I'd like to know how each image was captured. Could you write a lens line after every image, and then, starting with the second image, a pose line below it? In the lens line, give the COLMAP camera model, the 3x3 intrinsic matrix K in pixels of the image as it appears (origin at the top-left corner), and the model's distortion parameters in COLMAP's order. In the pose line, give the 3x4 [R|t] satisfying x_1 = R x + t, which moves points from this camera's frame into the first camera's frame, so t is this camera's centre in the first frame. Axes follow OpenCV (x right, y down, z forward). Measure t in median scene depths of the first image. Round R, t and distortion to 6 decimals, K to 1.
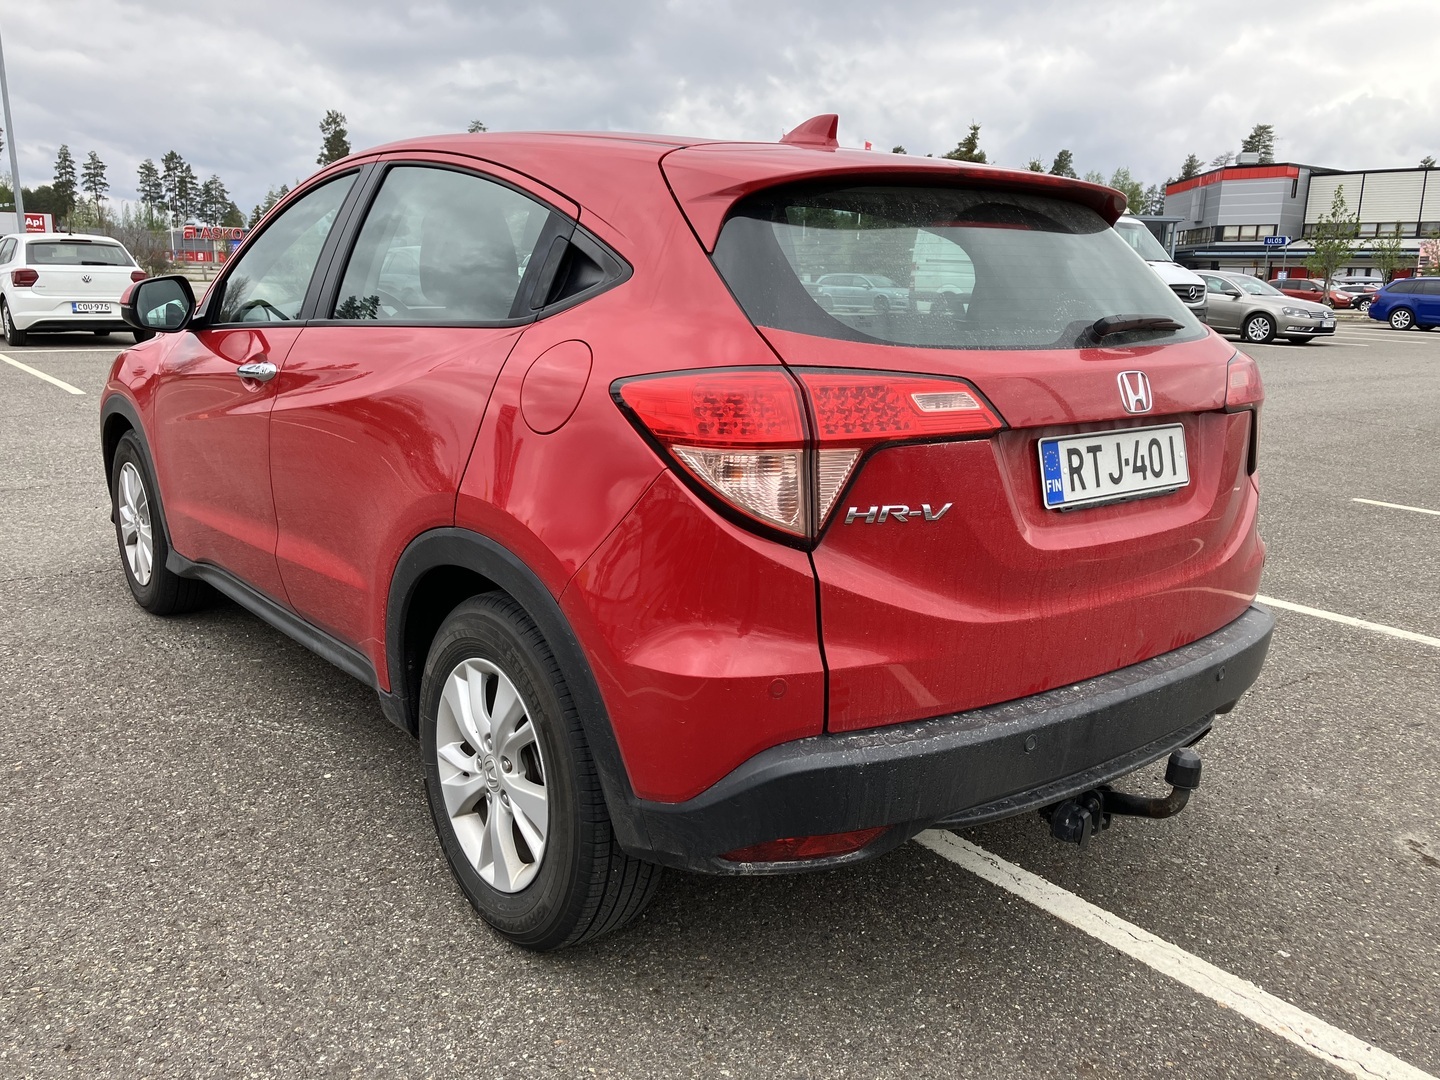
lens RADIAL K [[1201.1, 0, 719.2], [0, 1201.1, 540.6], [0, 0, 1]] dist [0.020341, 0.007228]
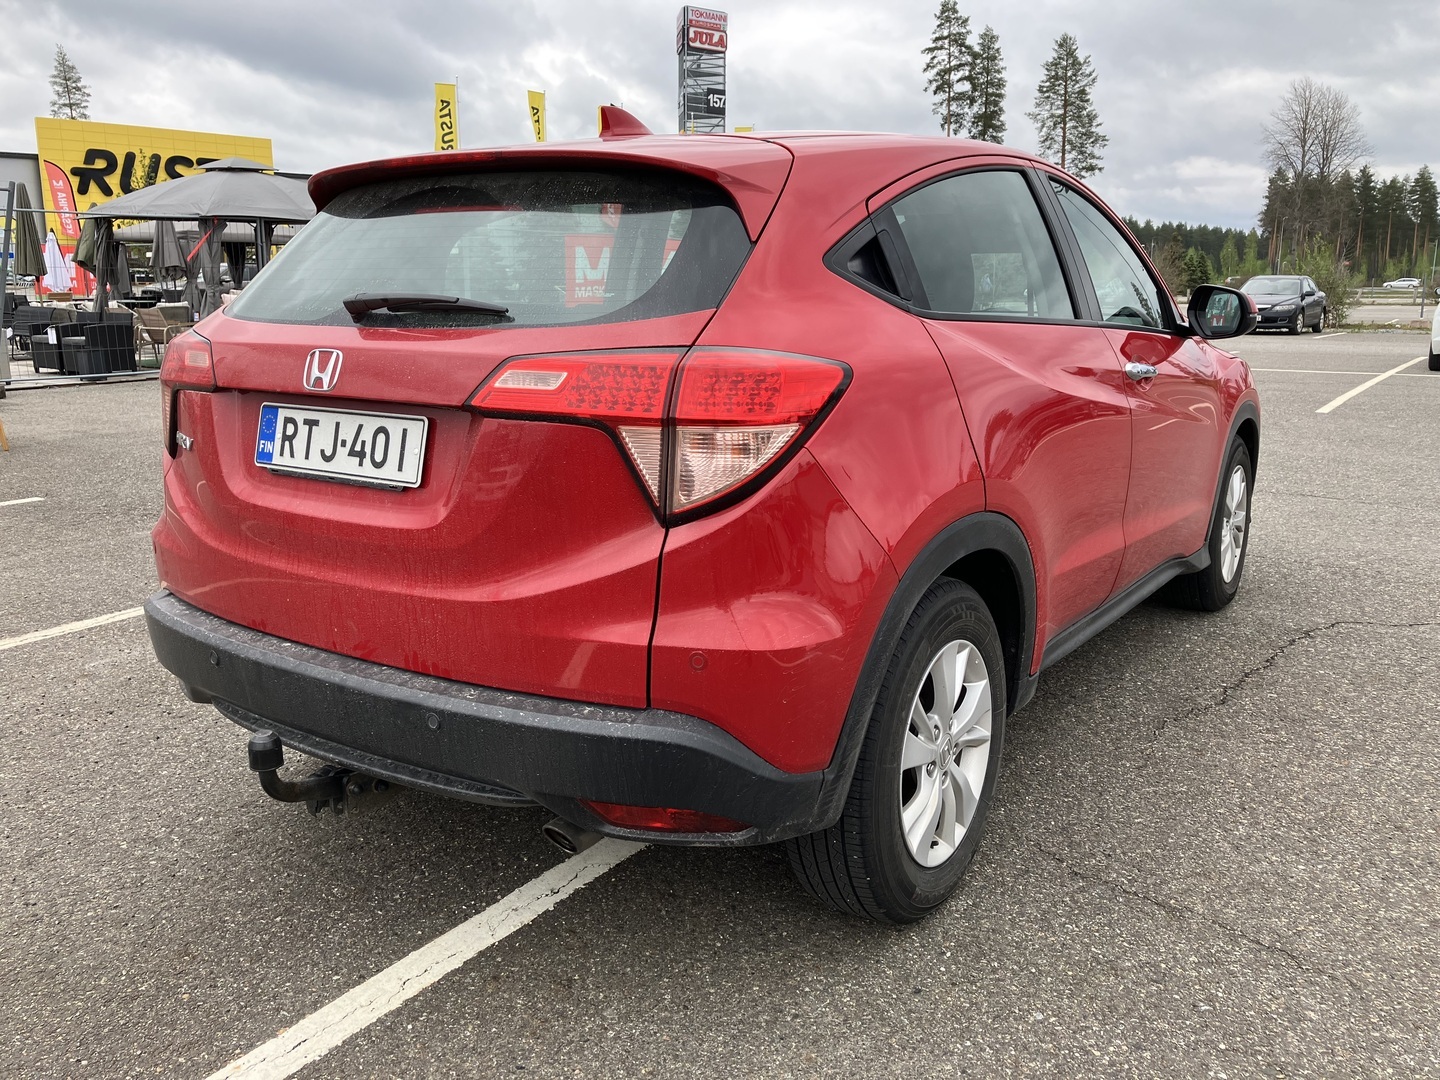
lens RADIAL K [[1201.1, 0, 722.5], [0, 1201.1, 541.1], [0, 0, 1]] dist [0.020341, 0.007228]
pose [[0.277806, 0.177637, -0.944070, 1.357782], [-0.202129, 0.971562, 0.123330, -0.170429], [0.939131, 0.156562, 0.305812, 1.000829]]
